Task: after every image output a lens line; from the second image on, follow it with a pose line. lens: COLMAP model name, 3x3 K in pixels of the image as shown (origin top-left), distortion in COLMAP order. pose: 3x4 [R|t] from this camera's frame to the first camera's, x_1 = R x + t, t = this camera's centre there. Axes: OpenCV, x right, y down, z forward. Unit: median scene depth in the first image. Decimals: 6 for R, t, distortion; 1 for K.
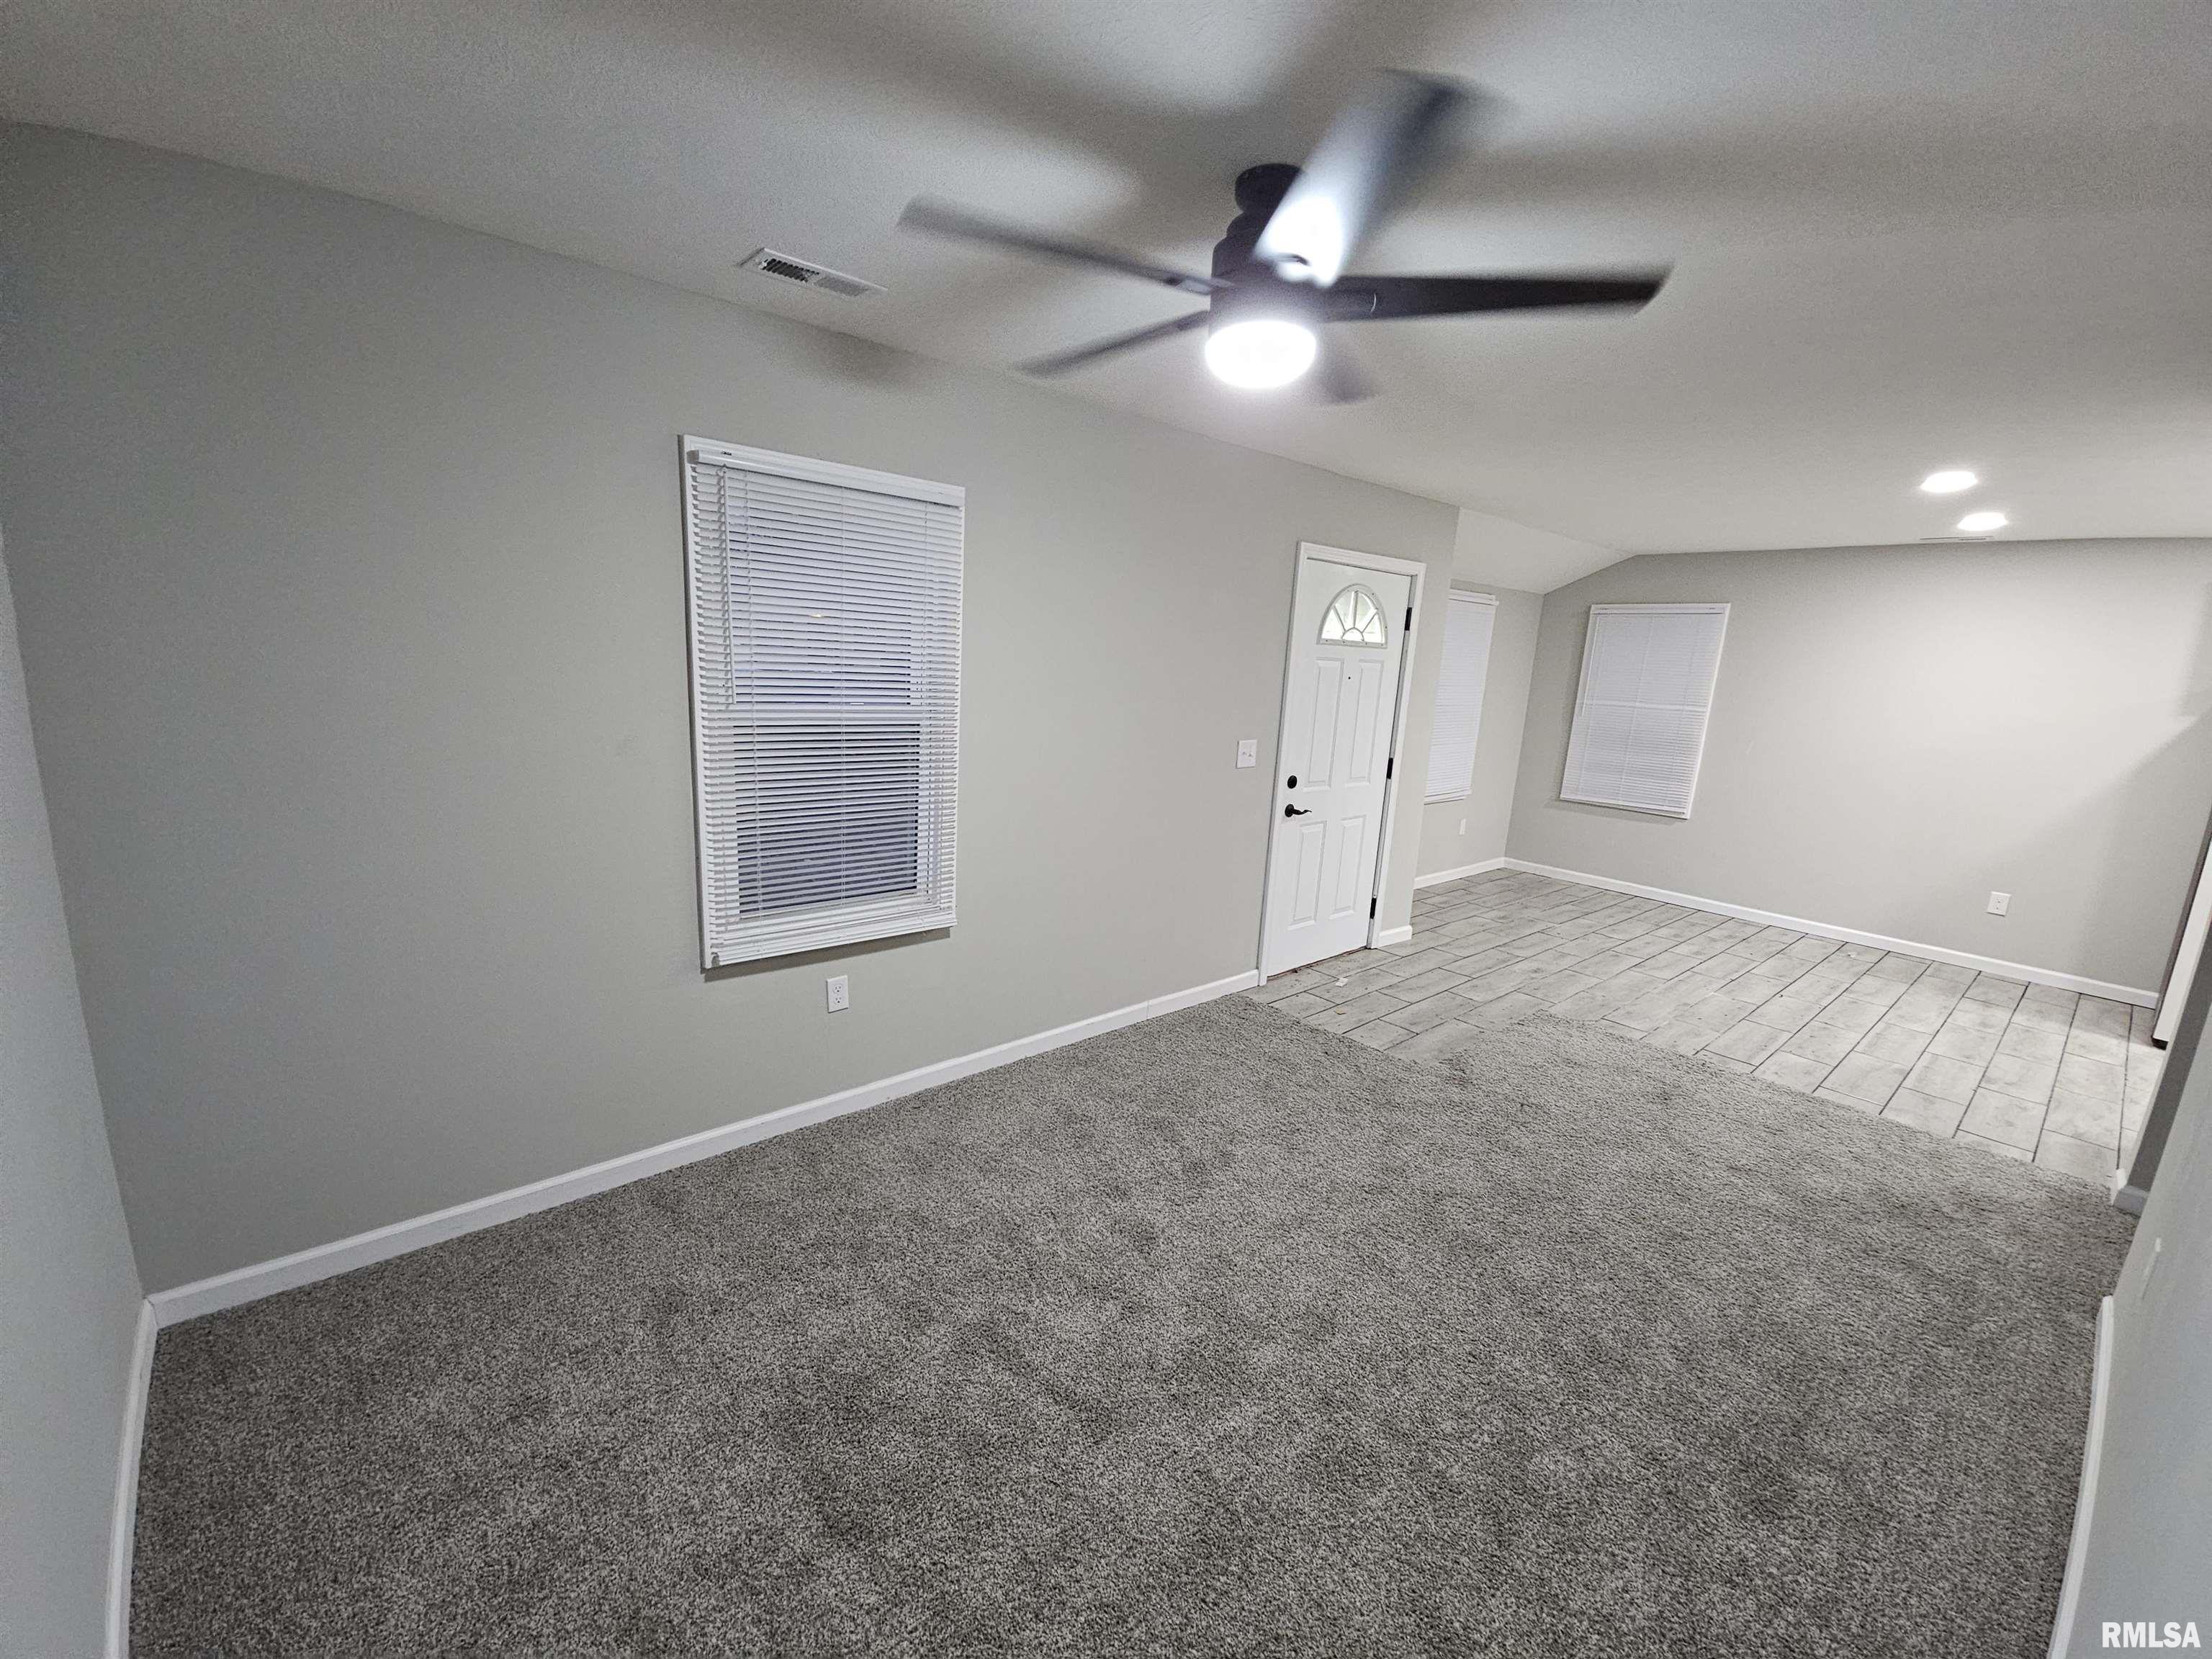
lens RADIAL K [[897.8, 0, 1103.6], [0, 897.8, 838.4], [0, 0, 1]] dist [-0.000595, -0.000219]
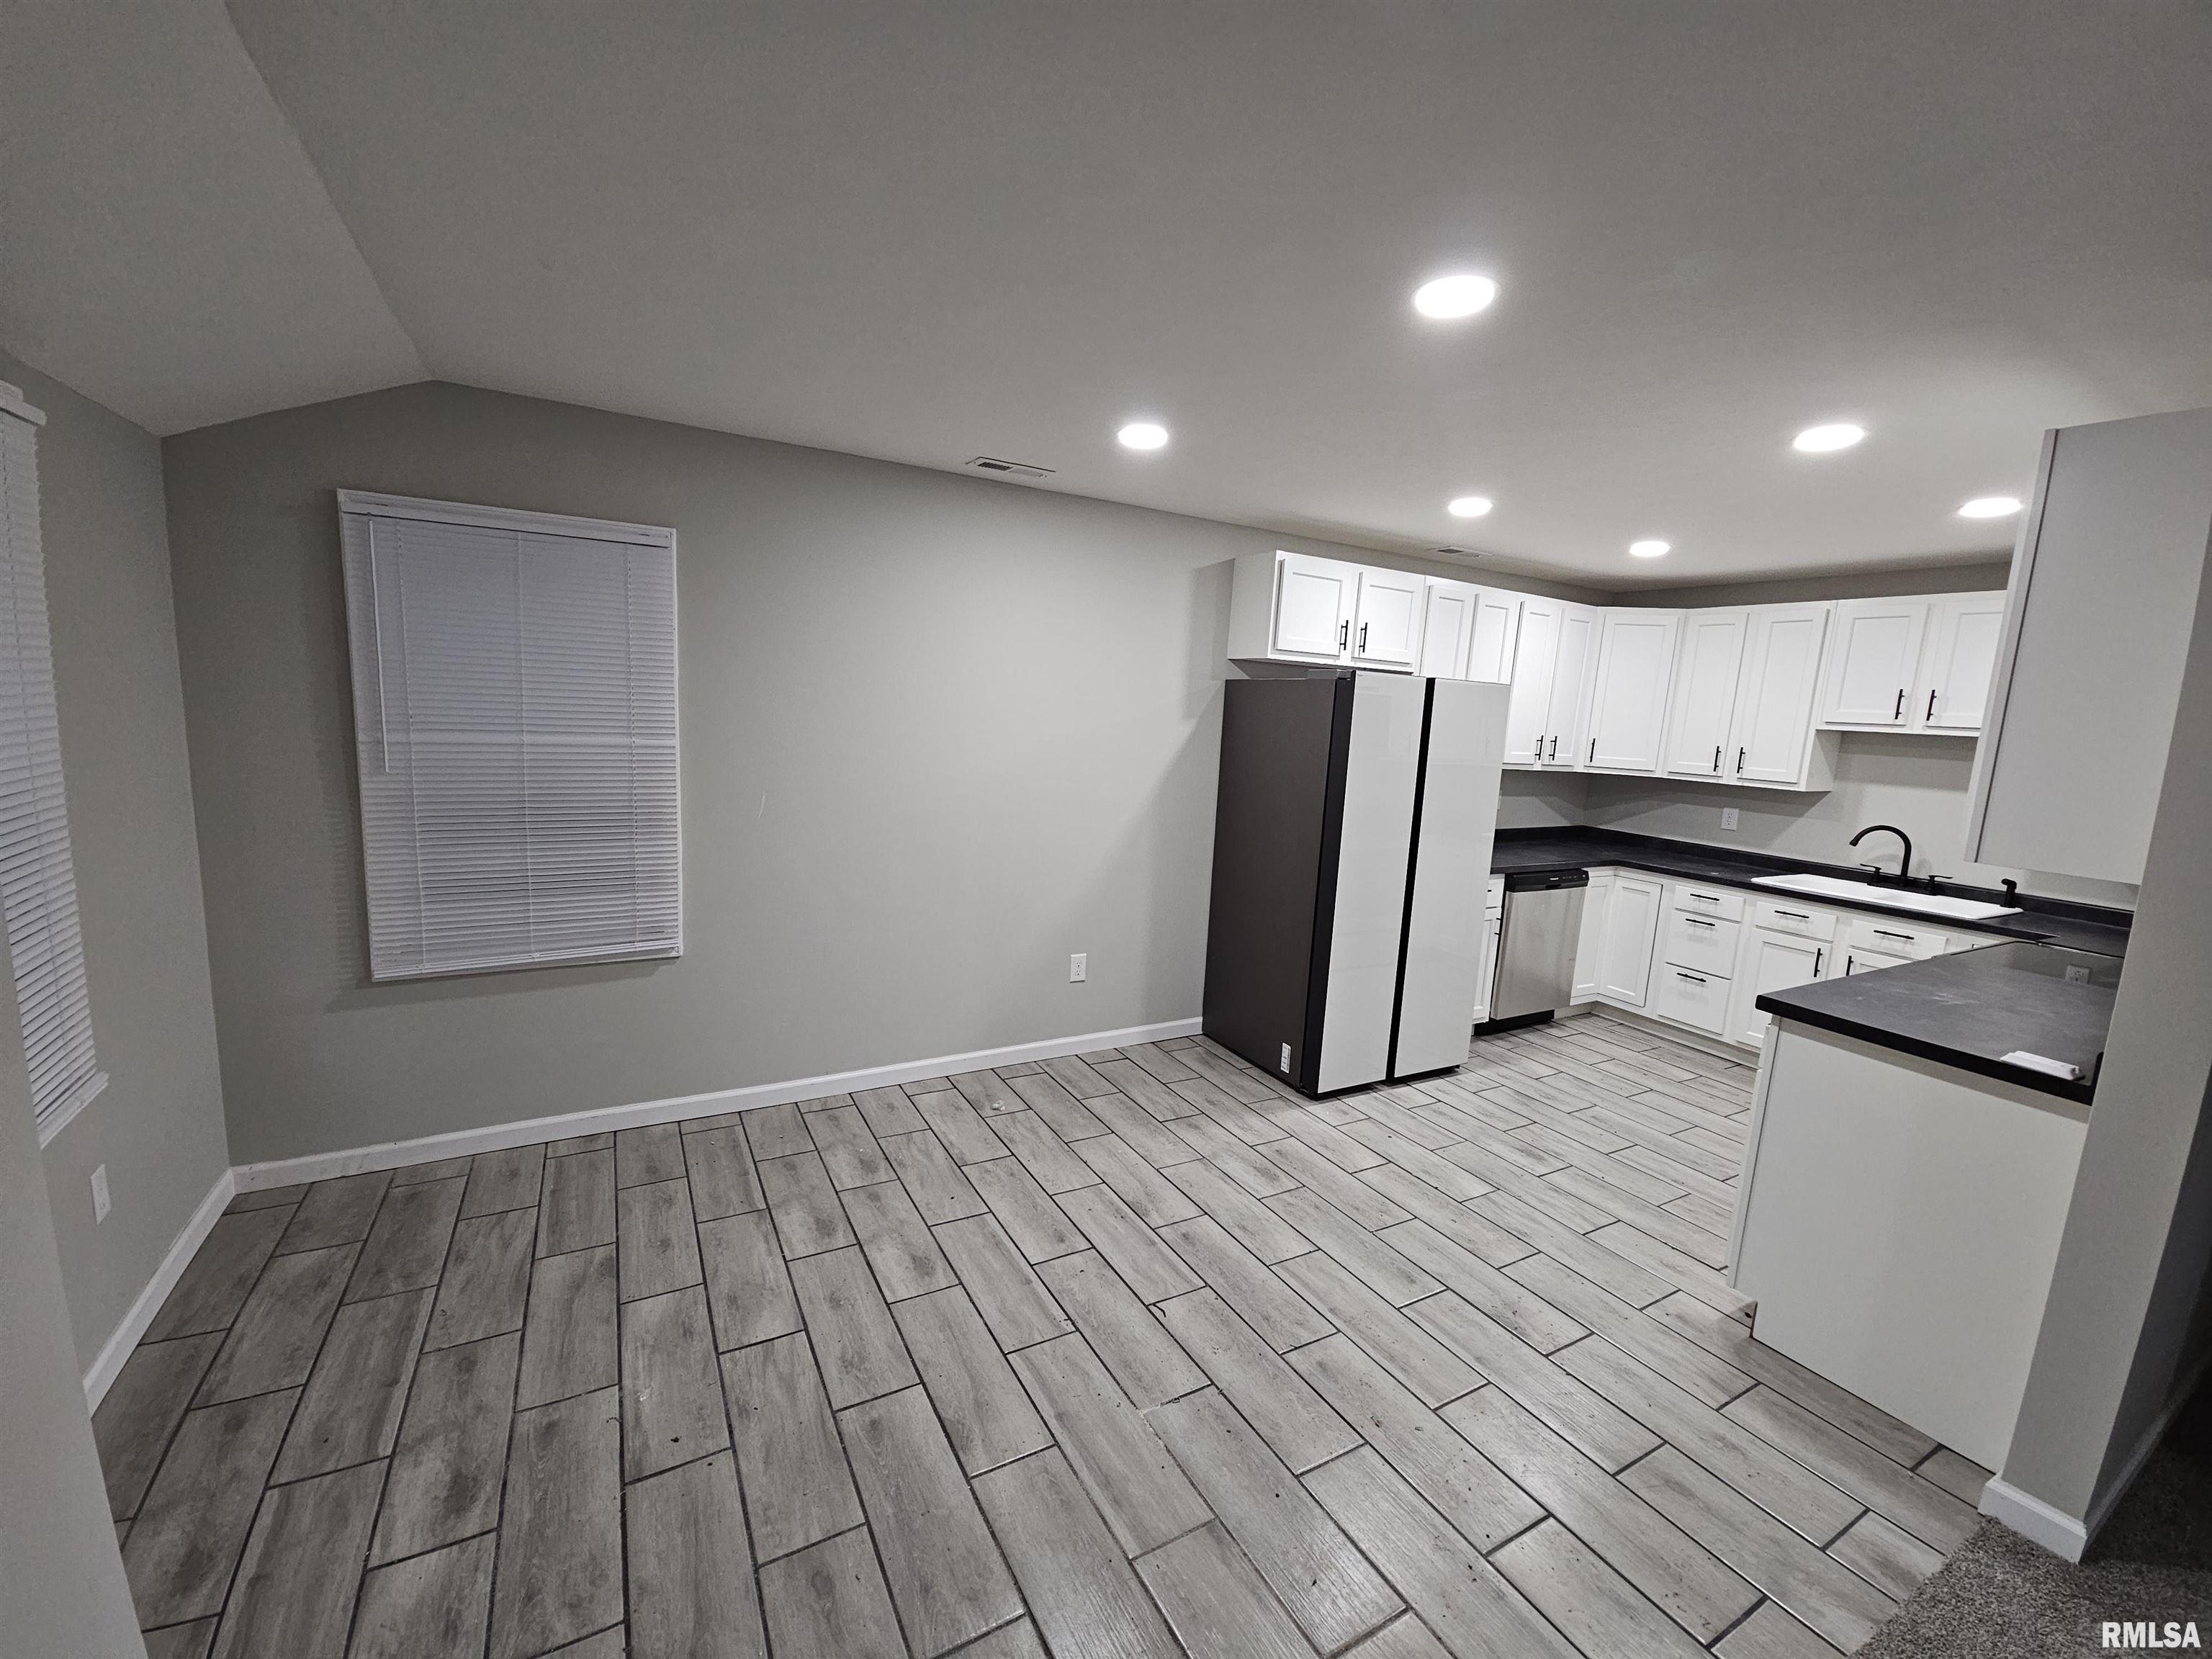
lens RADIAL K [[897.8, 0, 1103.6], [0, 897.8, 838.4], [0, 0, 1]] dist [-0.000595, -0.000219]
pose [[0.204758, -0.187198, 0.960745, 0.318061], [0.163601, 0.974279, 0.154968, -0.181080], [-0.965044, 0.125448, 0.230117, 0.919268]]
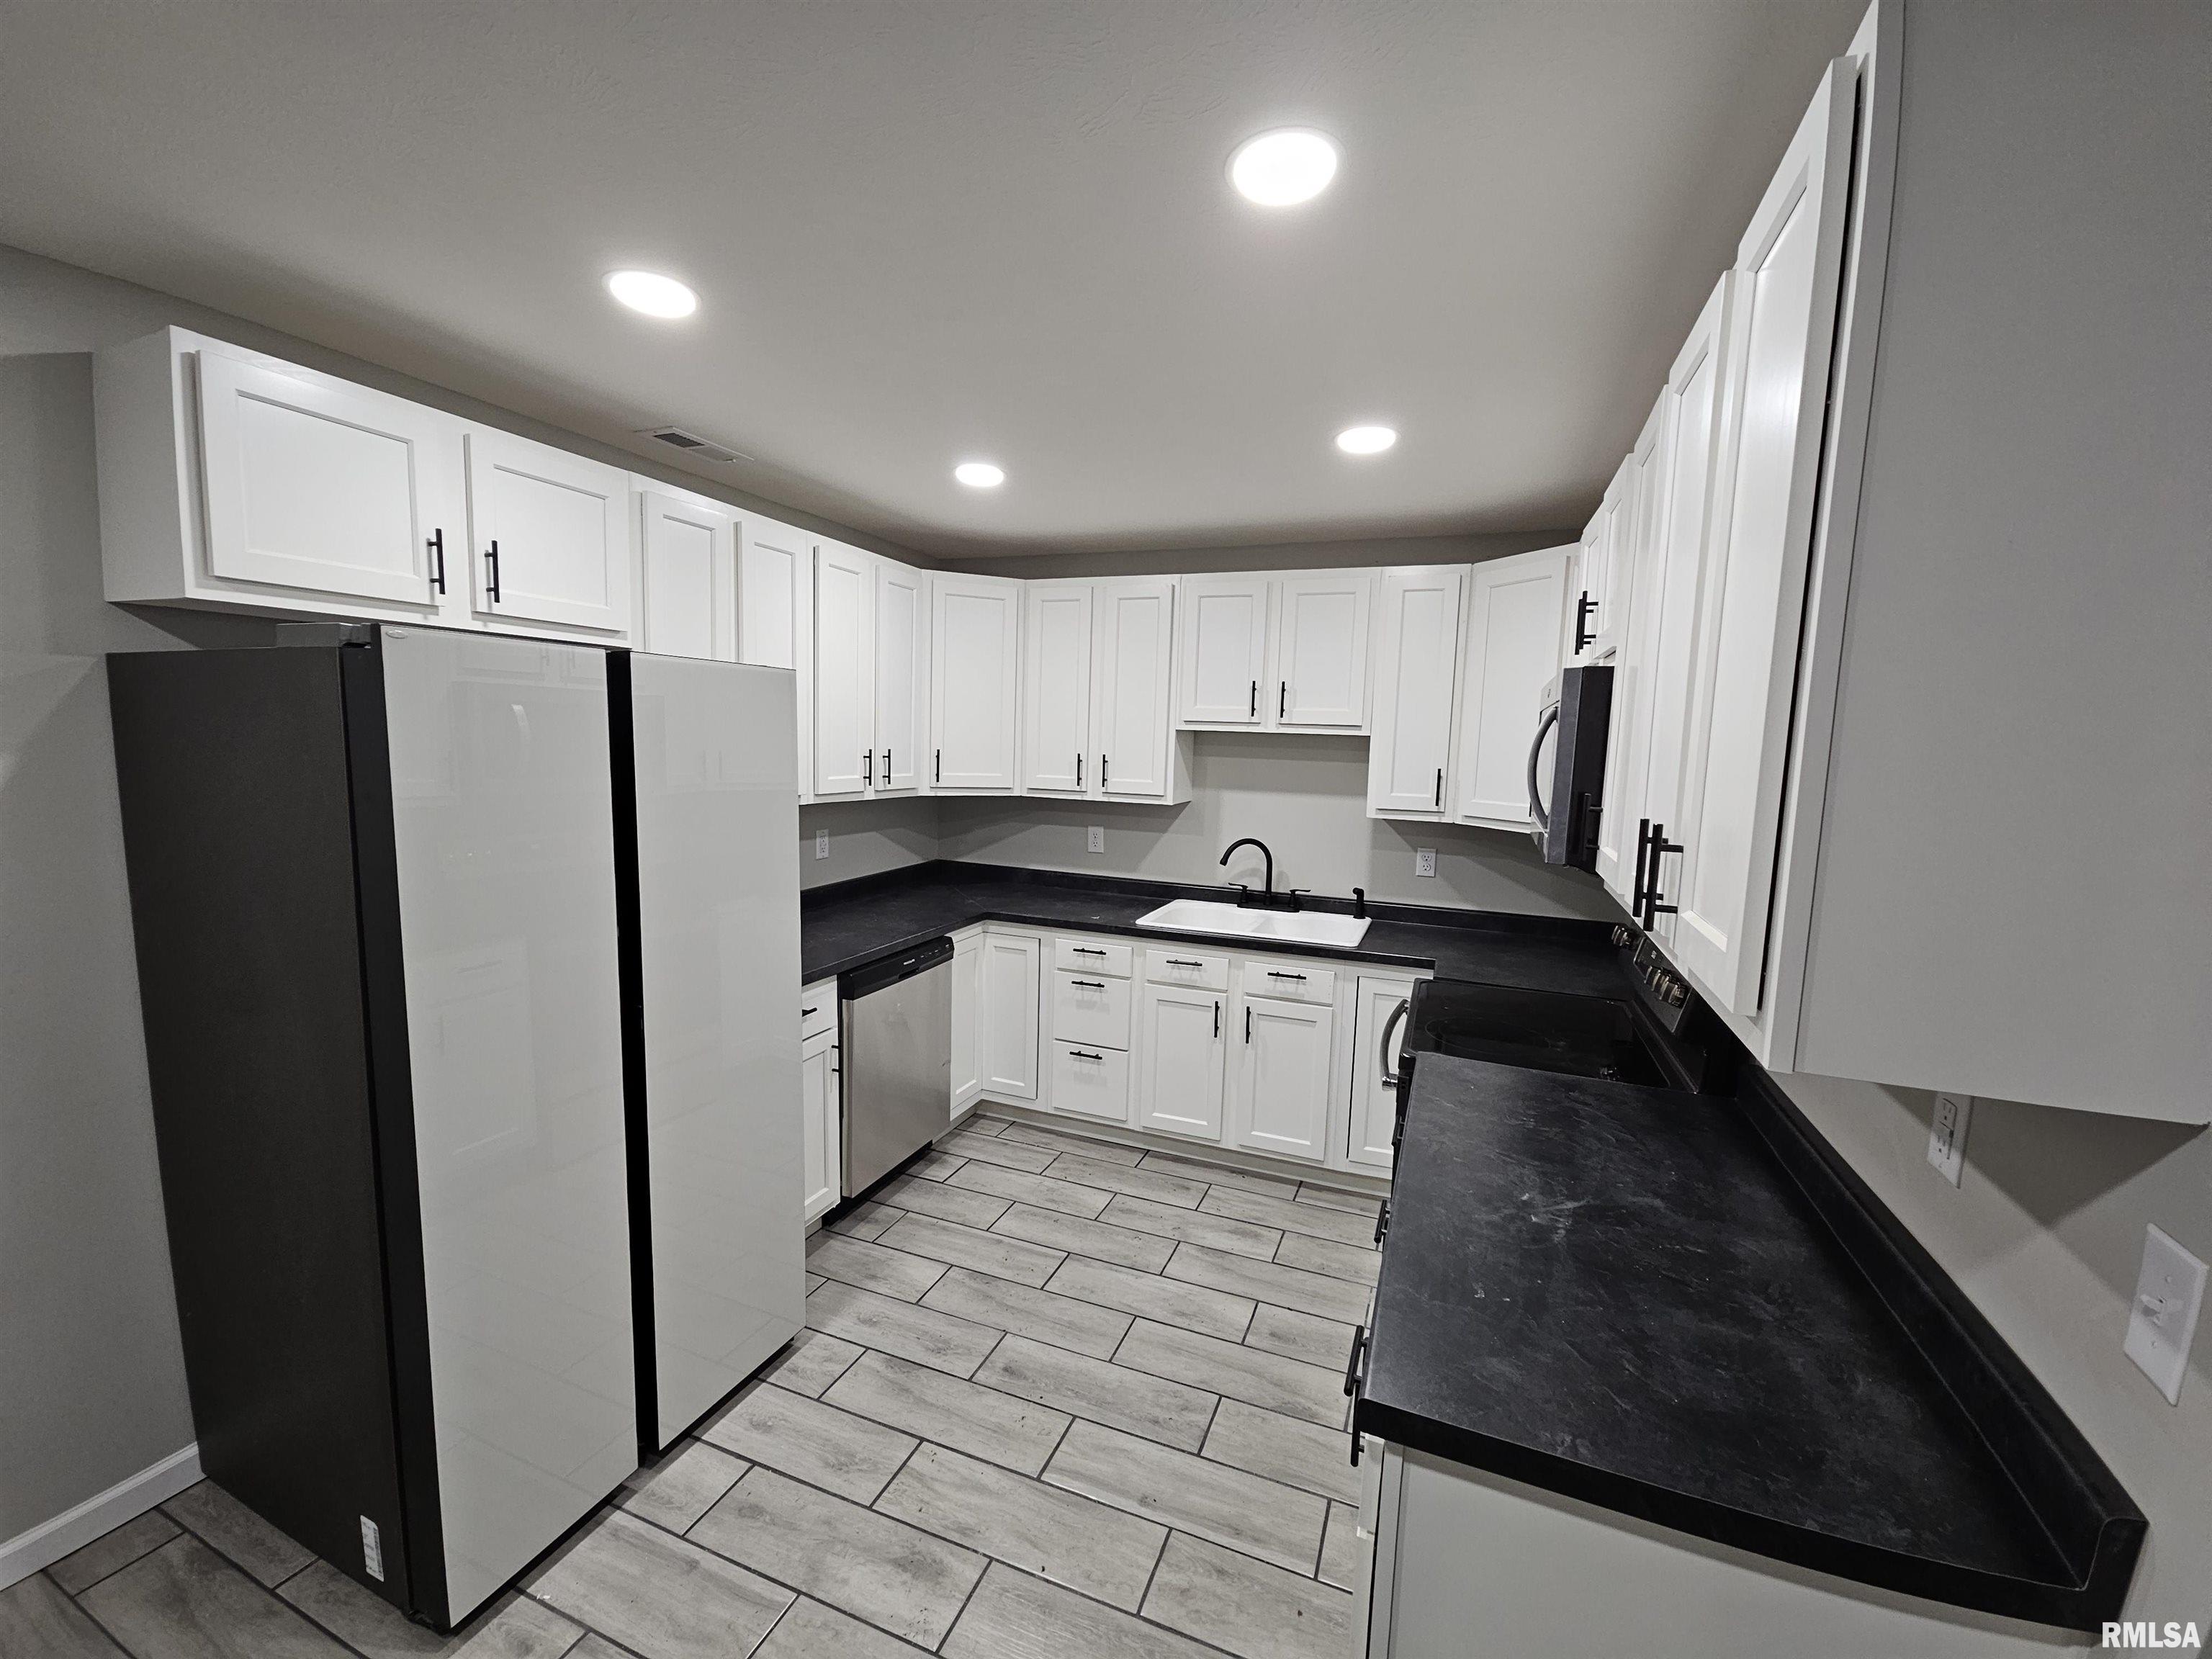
lens RADIAL K [[890.2, 0, 1109.1], [0, 890.2, 837.1], [0, 0, 1]] dist [0.001117, -0.005111]
pose [[-0.461281, -0.170620, 0.870694, 0.746798], [0.133773, 0.956744, 0.258354, -0.142038], [-0.877111, 0.235649, -0.418503, 0.793622]]
